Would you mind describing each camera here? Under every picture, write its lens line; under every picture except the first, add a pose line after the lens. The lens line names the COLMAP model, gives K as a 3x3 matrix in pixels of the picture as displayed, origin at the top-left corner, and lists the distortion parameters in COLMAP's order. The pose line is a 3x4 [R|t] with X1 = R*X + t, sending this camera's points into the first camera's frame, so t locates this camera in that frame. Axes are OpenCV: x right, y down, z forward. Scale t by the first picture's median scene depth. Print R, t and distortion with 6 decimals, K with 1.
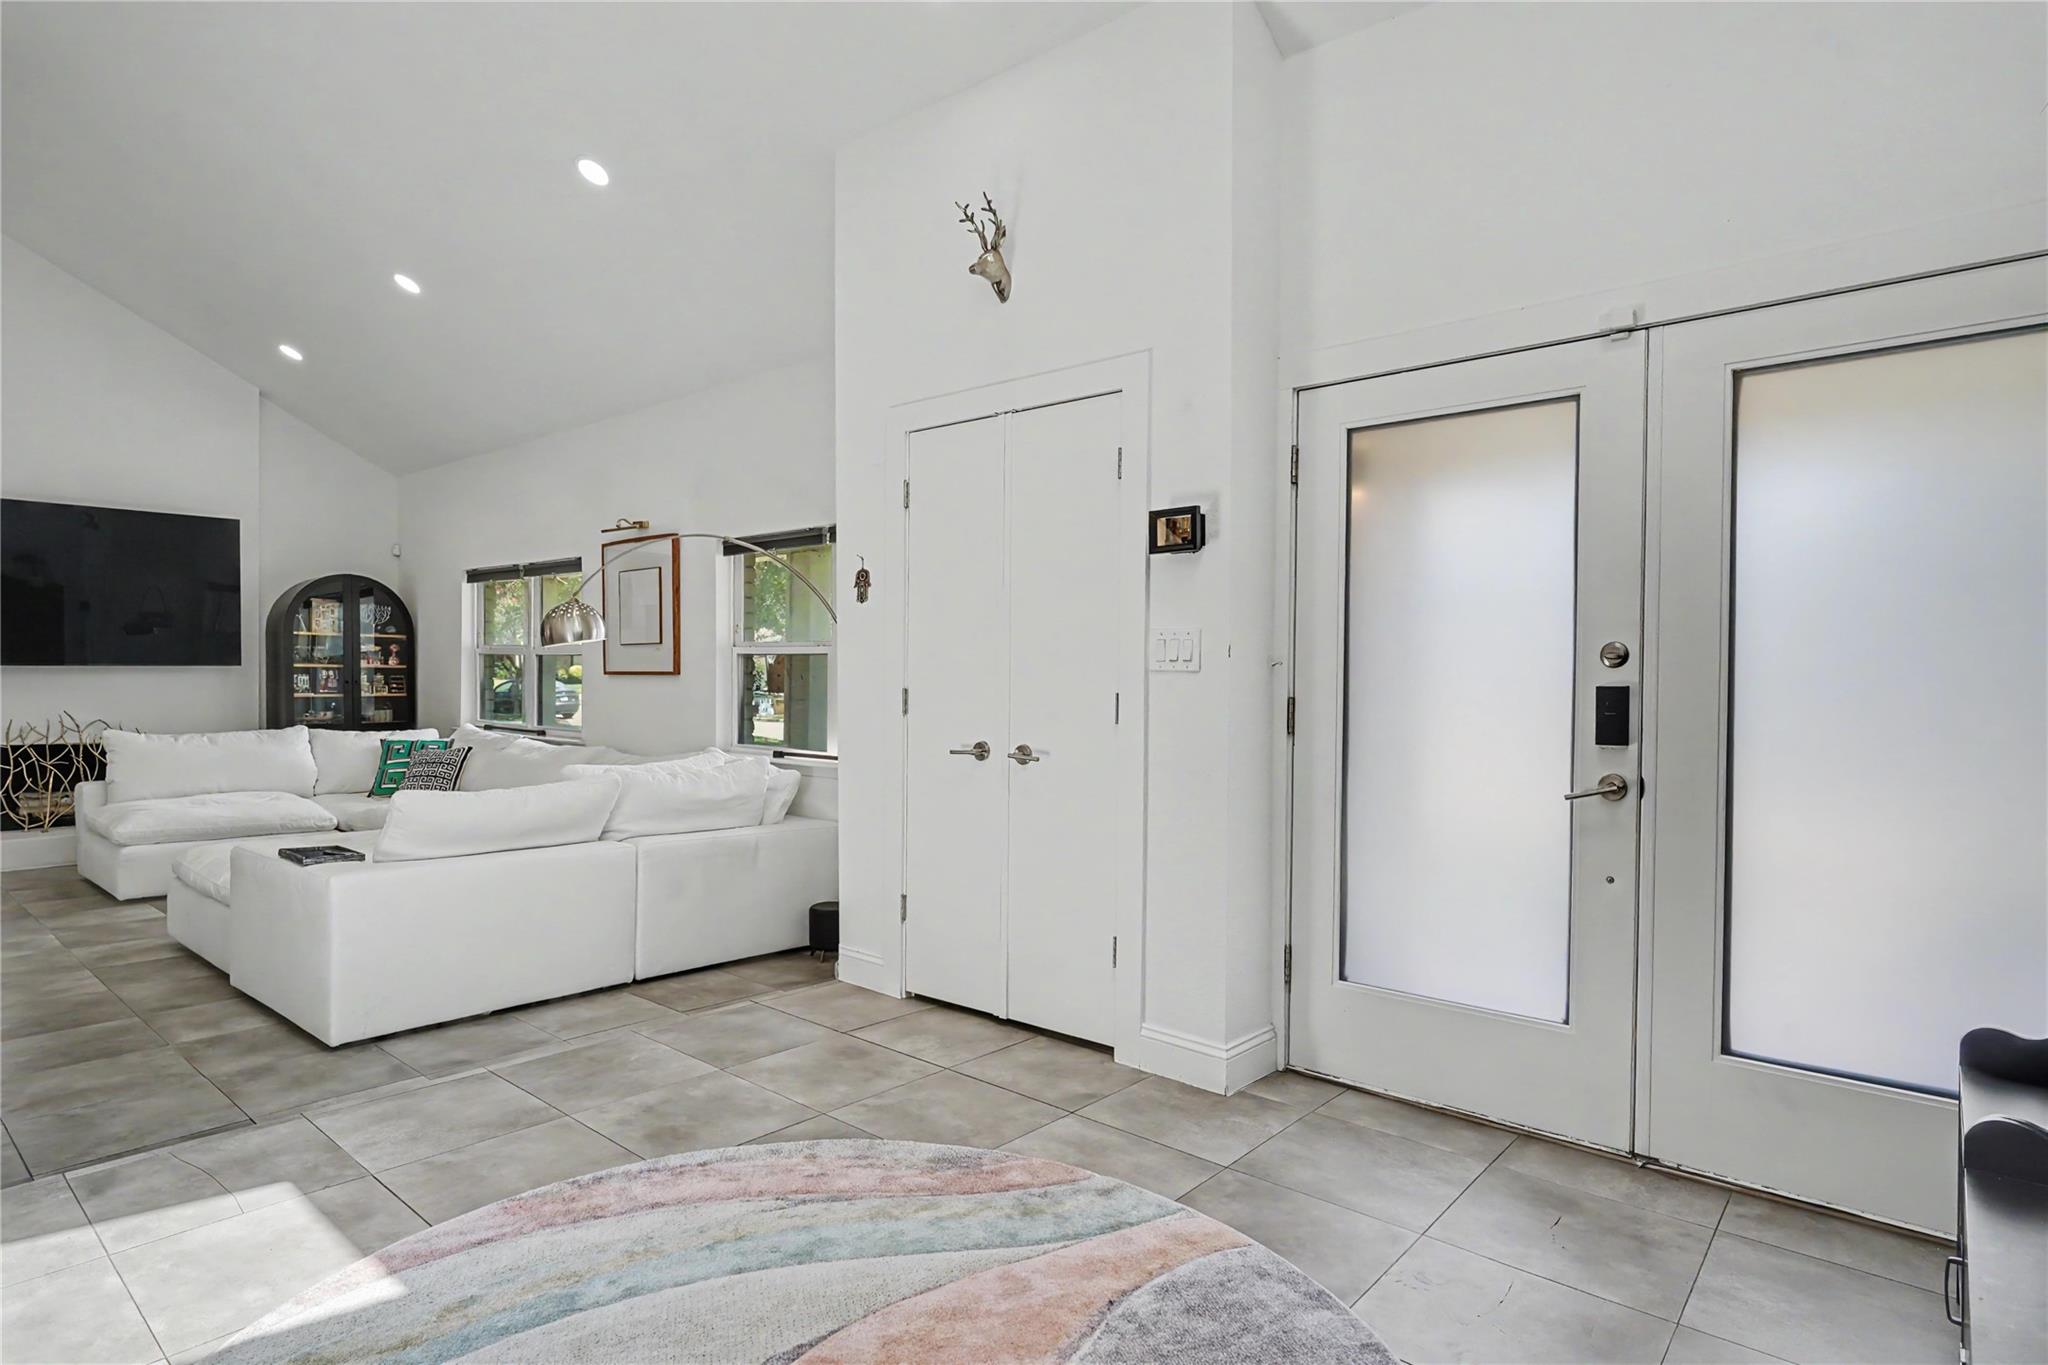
lens RADIAL K [[1080.2, 0, 1024.0], [0, 1080.2, 682.5], [0, 0, 1]] dist [-0.004200, -0.001184]
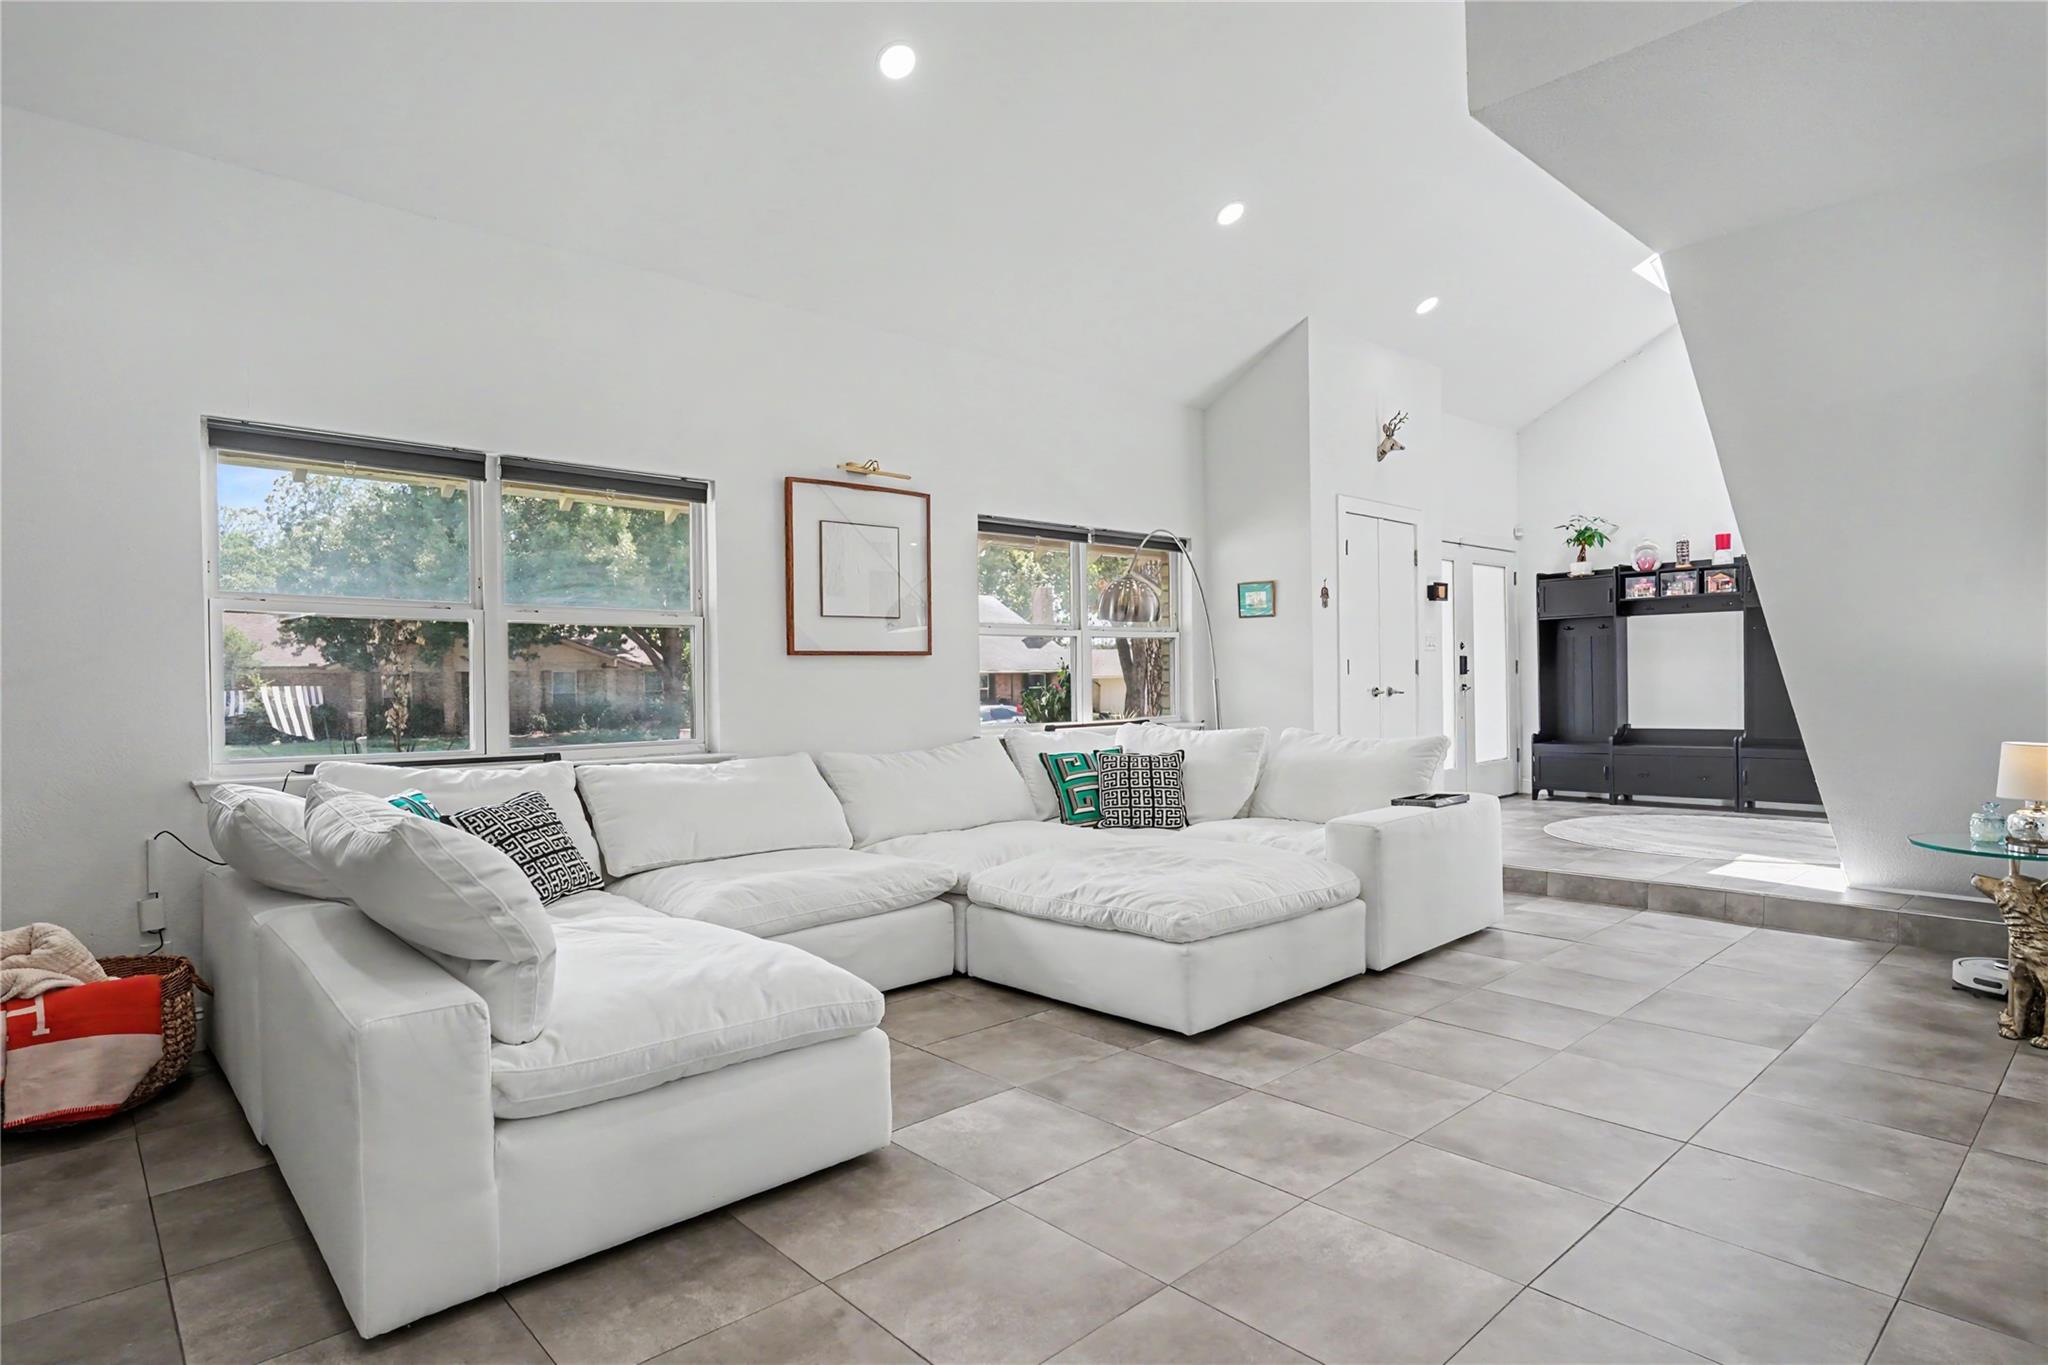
lens RADIAL K [[1080.2, 0, 1024.0], [0, 1080.2, 682.5], [0, 0, 1]] dist [-0.004200, -0.001184]
pose [[0.120569, -0.025072, 0.992388, -1.807785], [0.015479, 0.999607, 0.023374, -0.006808], [-0.992584, 0.012543, 0.120909, 1.254746]]
